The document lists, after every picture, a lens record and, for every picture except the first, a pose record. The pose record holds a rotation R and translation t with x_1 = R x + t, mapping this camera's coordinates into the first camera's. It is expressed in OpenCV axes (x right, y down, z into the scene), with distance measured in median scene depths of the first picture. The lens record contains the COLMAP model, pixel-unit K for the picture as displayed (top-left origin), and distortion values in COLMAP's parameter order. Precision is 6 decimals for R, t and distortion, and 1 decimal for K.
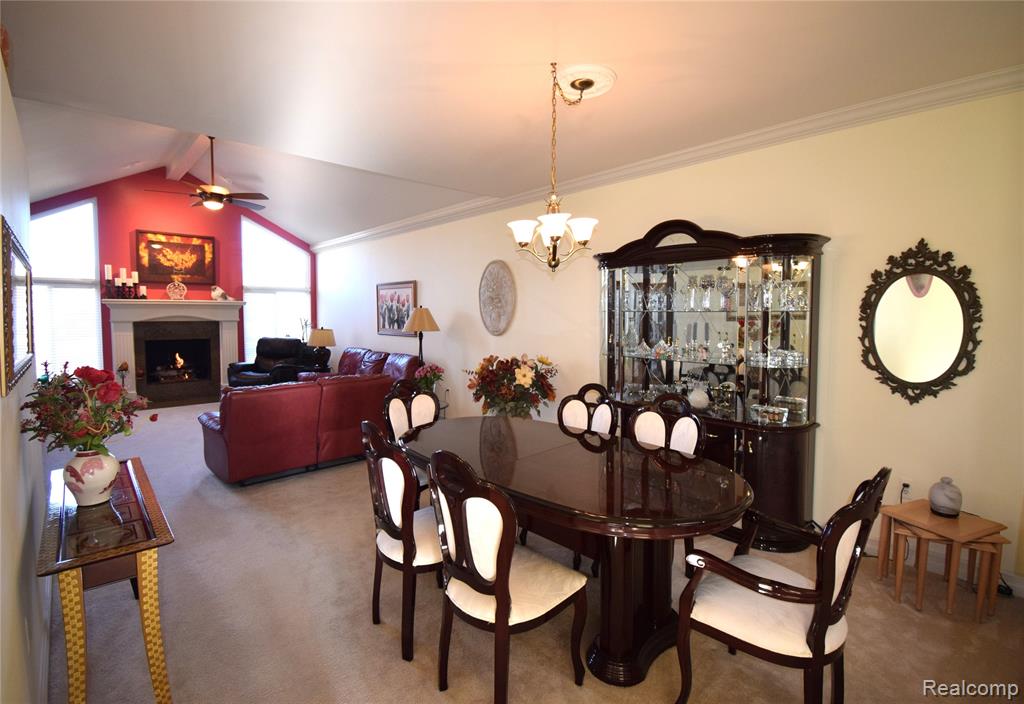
lens RADIAL K [[479.0, 0, 527.0], [0, 479.0, 342.1], [0, 0, 1]] dist [-0.000551, -0.019117]
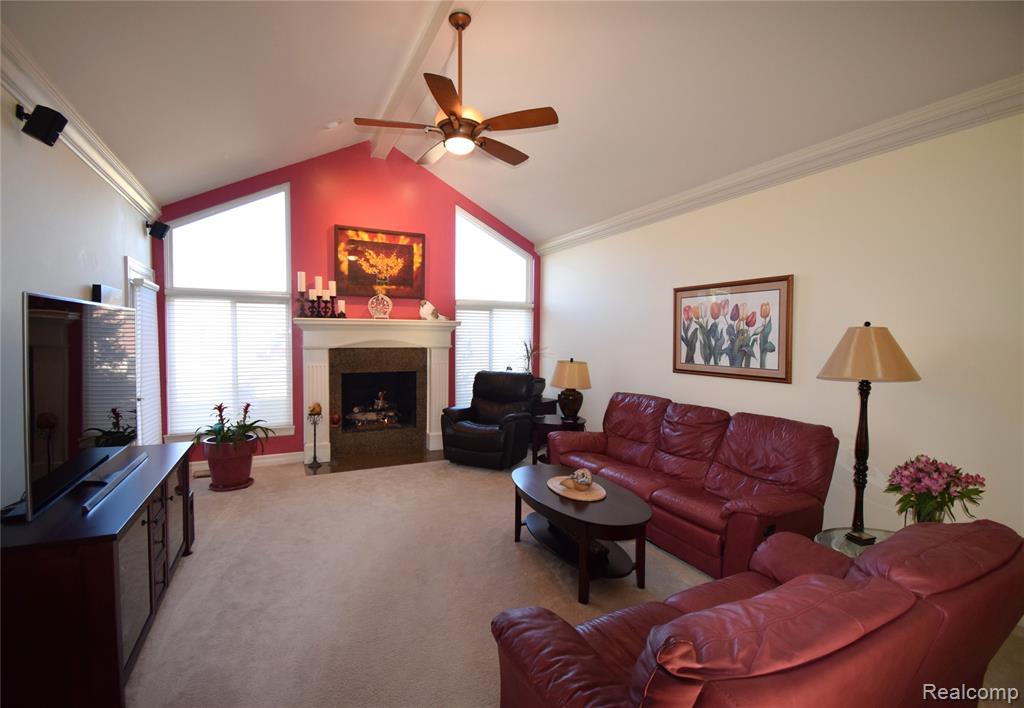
lens RADIAL K [[463.9, 0, 512.0], [0, 463.9, 354.0], [0, 0, 1]] dist [-0.000358, -0.000035]
pose [[0.954590, 0.011893, -0.297685, -0.332595], [-0.019036, 0.999596, -0.021109, -0.023668], [0.297314, 0.025817, 0.954431, 0.383723]]
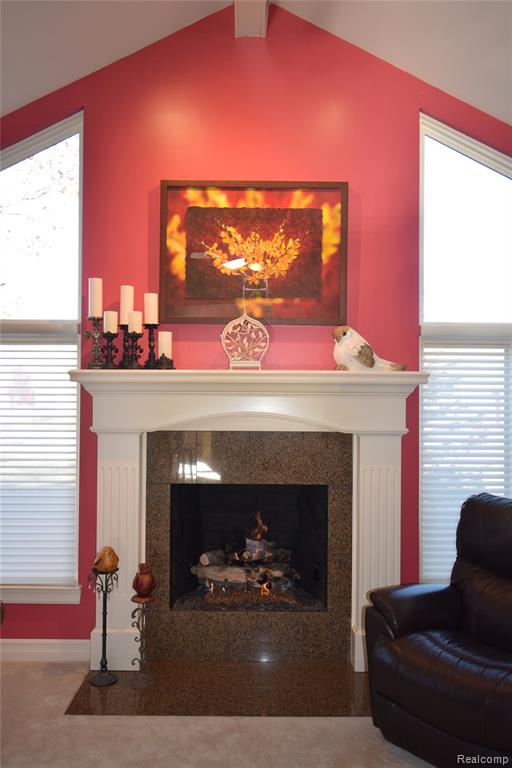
lens RADIAL K [[626.4, 0, 256.0], [0, 626.4, 384.0], [0, 0, 1]] dist [-0.005526, -0.005664]
pose [[0.723616, -0.018420, -0.689957, -0.430465], [-0.045390, 0.996210, -0.074200, -0.046634], [0.688709, 0.085009, 0.720037, 0.699304]]
